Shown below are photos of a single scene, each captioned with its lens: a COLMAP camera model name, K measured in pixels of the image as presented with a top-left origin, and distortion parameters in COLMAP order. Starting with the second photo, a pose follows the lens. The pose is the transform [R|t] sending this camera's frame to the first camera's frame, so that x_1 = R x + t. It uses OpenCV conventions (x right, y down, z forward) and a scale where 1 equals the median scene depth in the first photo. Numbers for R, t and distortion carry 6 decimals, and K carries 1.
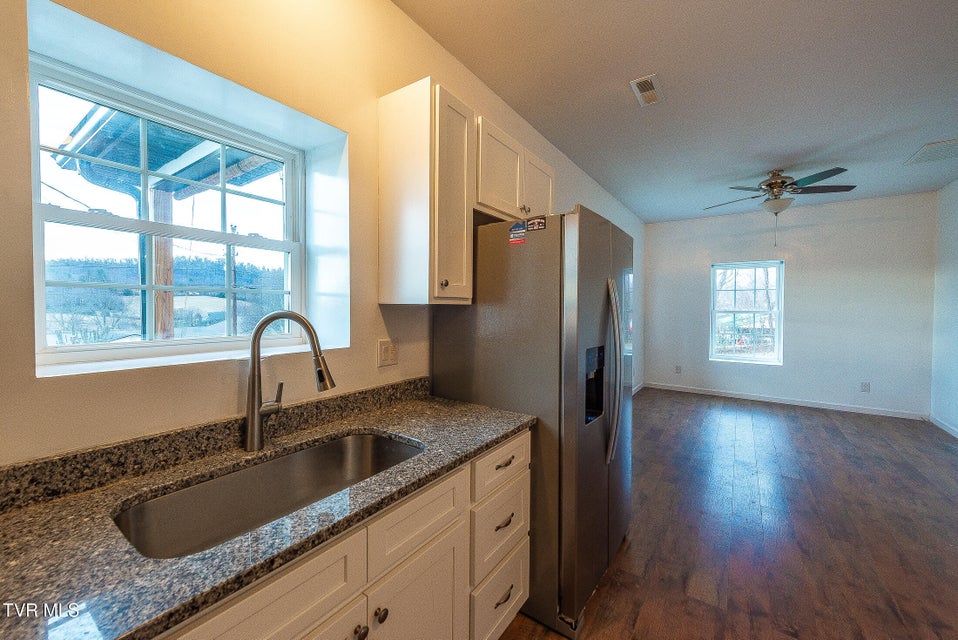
lens RADIAL K [[375.3, 0, 488.6], [0, 375.3, 311.2], [0, 0, 1]] dist [0.009629, -0.000322]
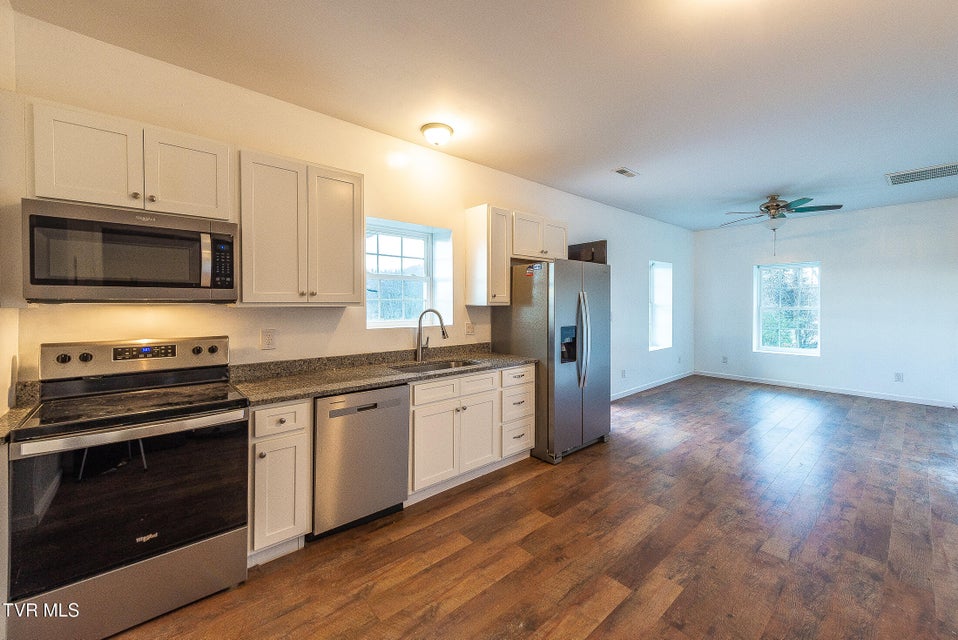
lens RADIAL K [[375.3, 0, 488.6], [0, 375.3, 311.2], [0, 0, 1]] dist [0.009629, -0.000322]
pose [[0.970772, 0.002051, -0.239995, 0.349713], [0.000621, 0.999939, 0.011058, -0.008437], [0.240003, -0.010884, 0.970711, -1.046593]]
